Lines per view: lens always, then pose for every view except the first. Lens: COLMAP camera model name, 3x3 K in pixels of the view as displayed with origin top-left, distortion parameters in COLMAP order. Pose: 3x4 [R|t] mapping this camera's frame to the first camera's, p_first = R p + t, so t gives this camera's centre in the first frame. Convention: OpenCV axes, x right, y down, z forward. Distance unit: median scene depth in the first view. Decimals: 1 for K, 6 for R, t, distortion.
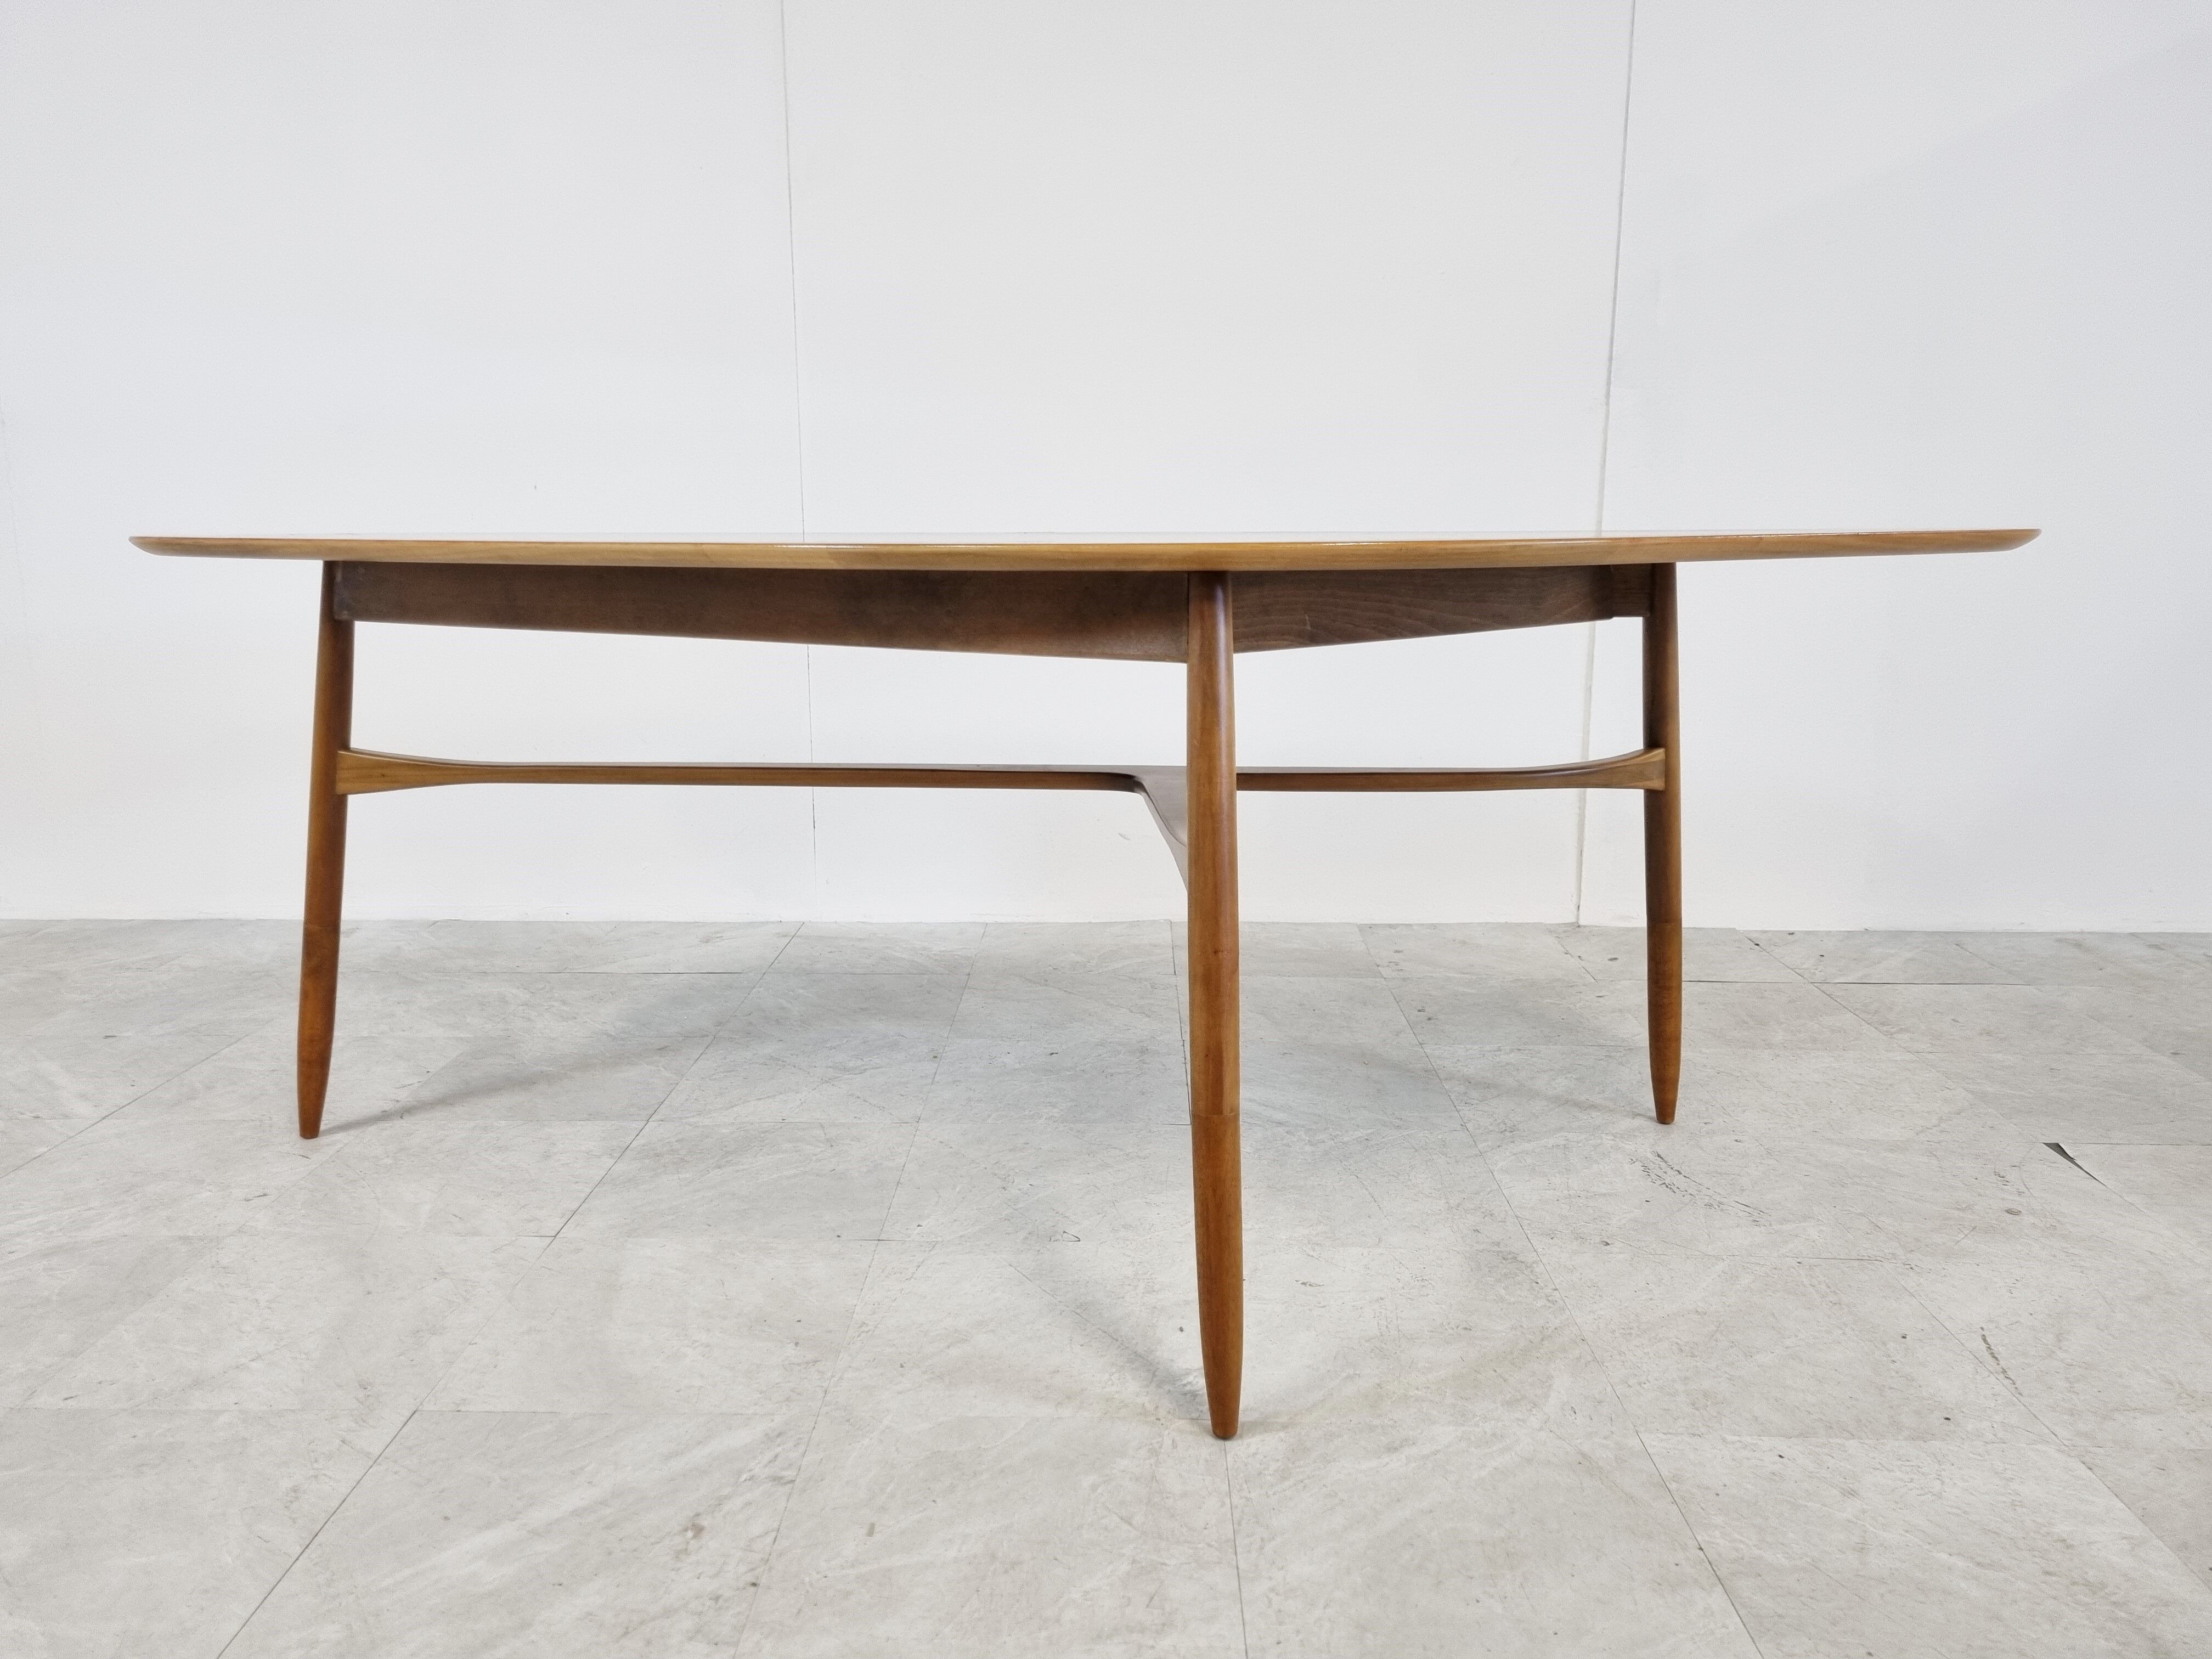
lens RADIAL K [[1648.6, 0, 1103.2], [0, 1648.6, 839.1], [0, 0, 1]] dist [0.068651, -0.046930]
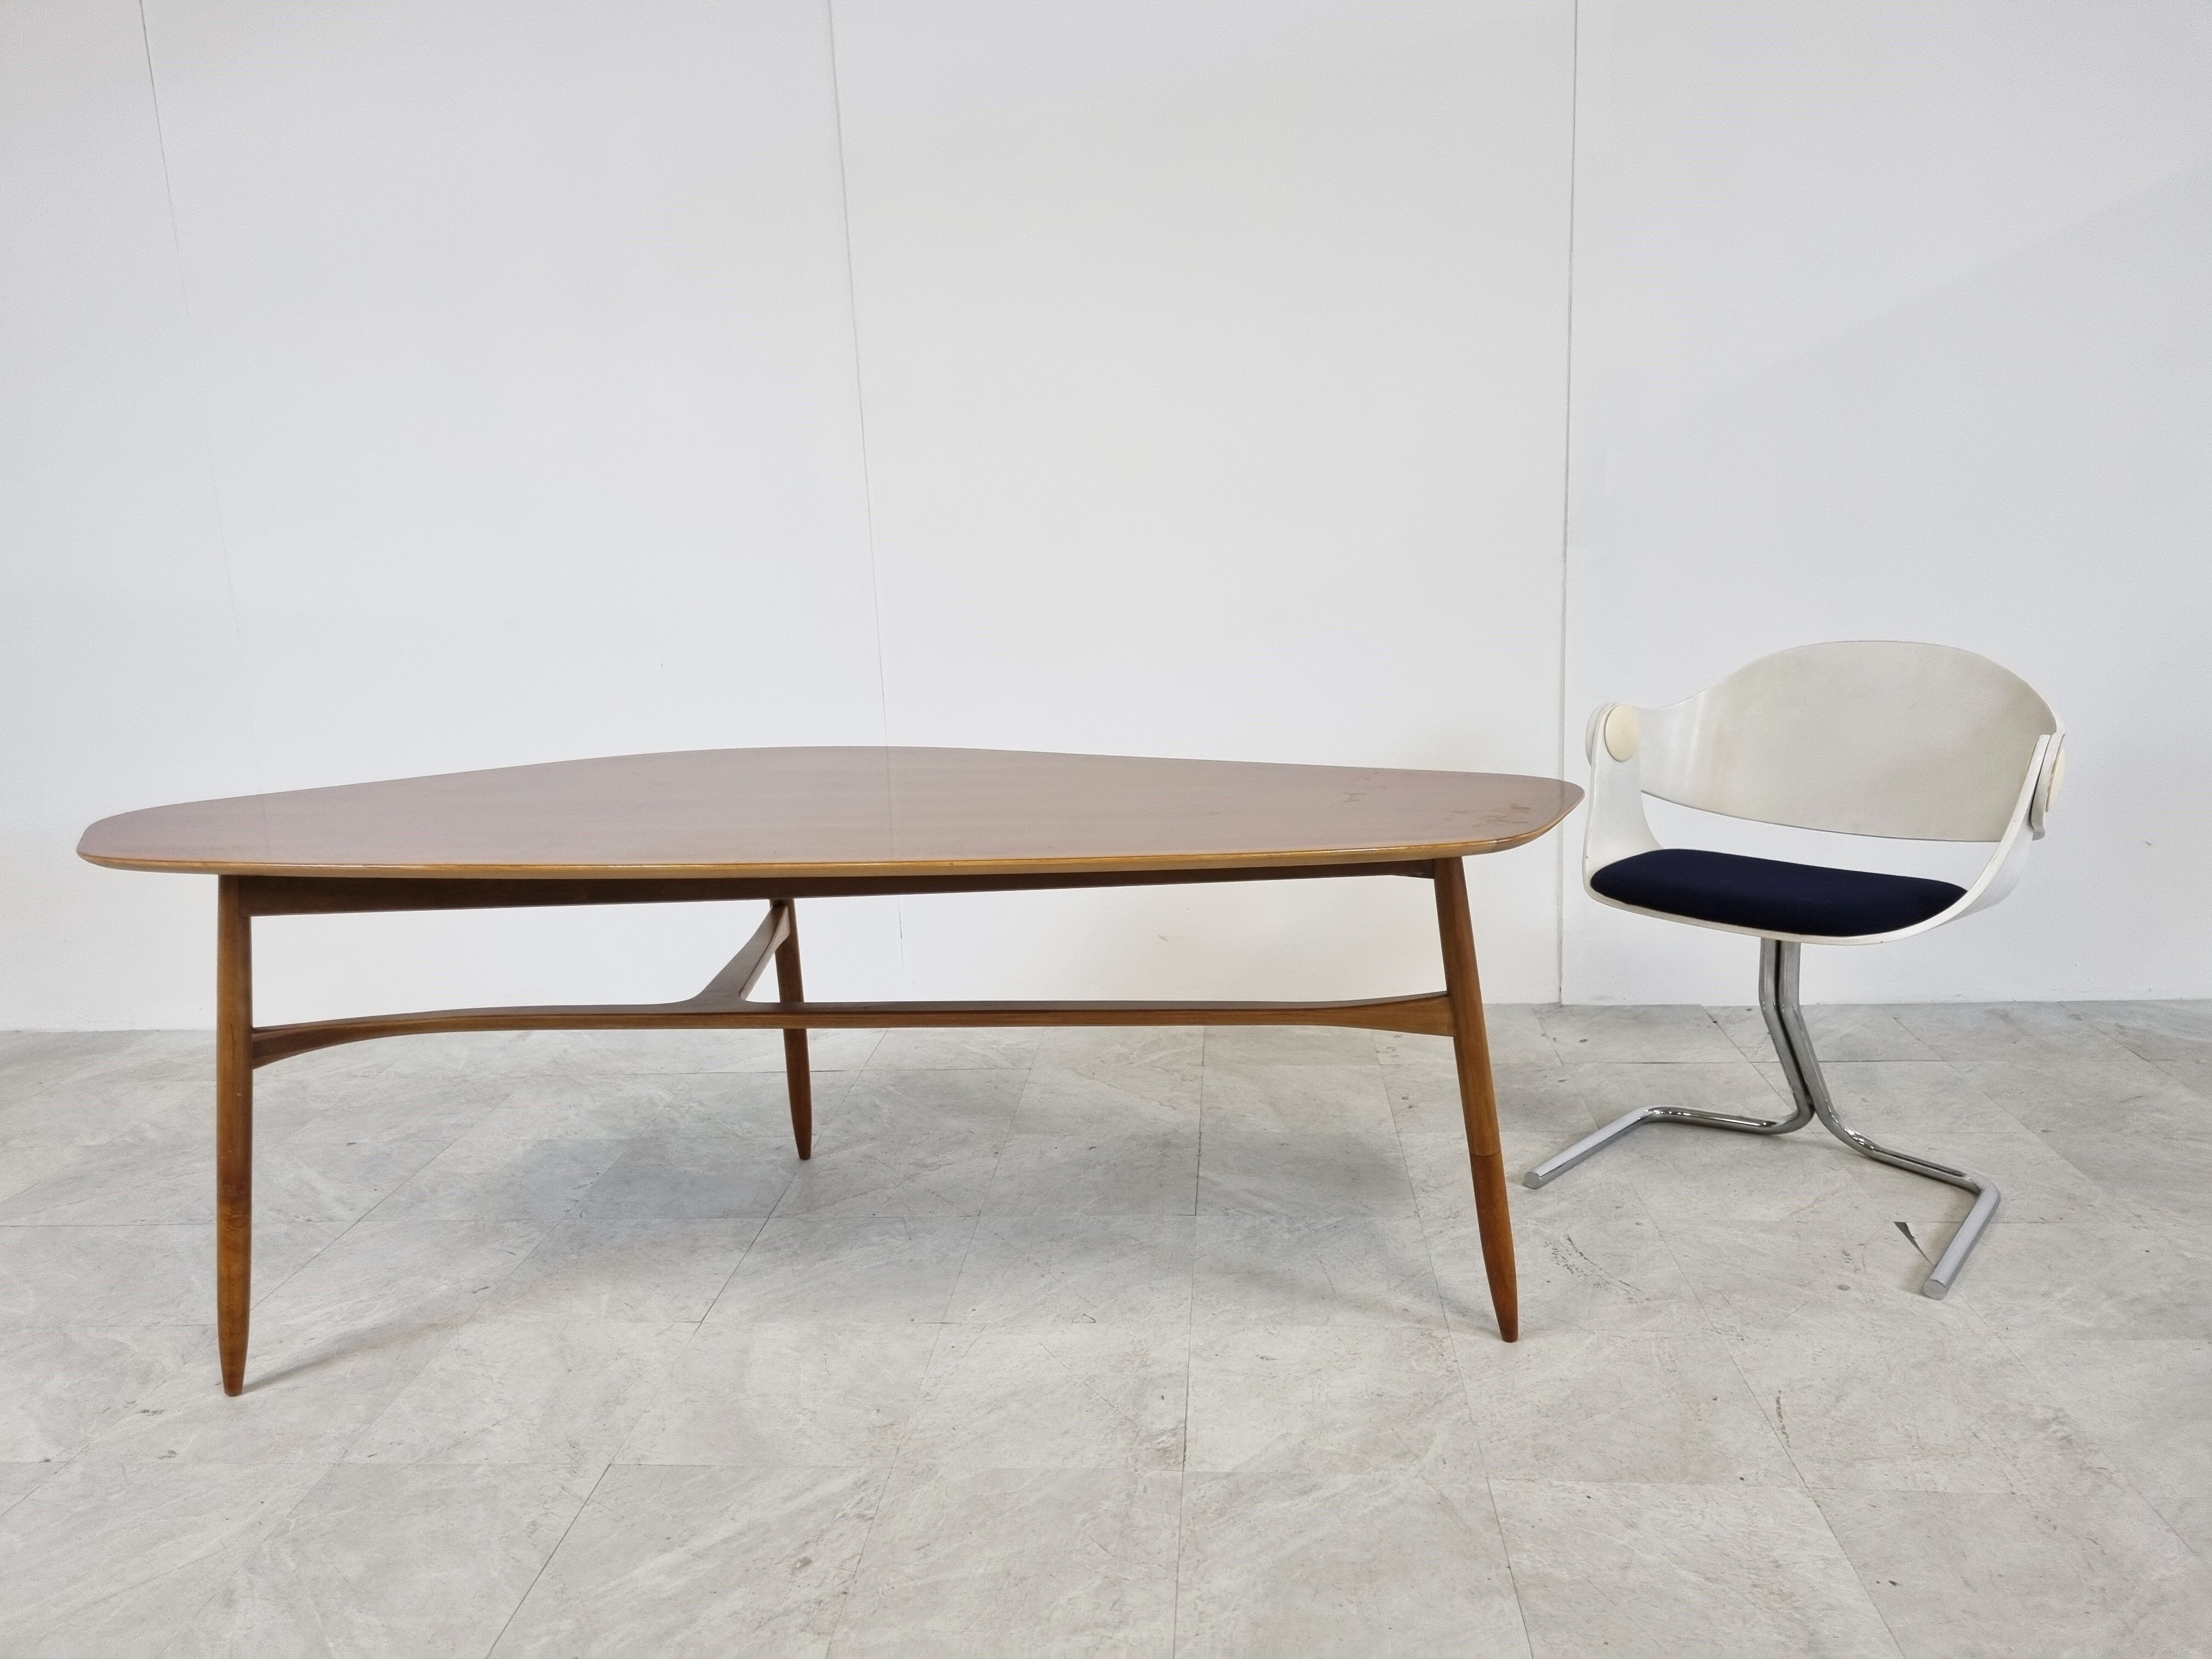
lens RADIAL K [[1648.6, 0, 1103.2], [0, 1648.6, 839.1], [0, 0, 1]] dist [0.068651, -0.046930]
pose [[0.997138, -0.029169, -0.069749, 0.104211], [0.030121, 0.999466, 0.012640, -0.170087], [0.069343, -0.014705, 0.997484, -0.327029]]
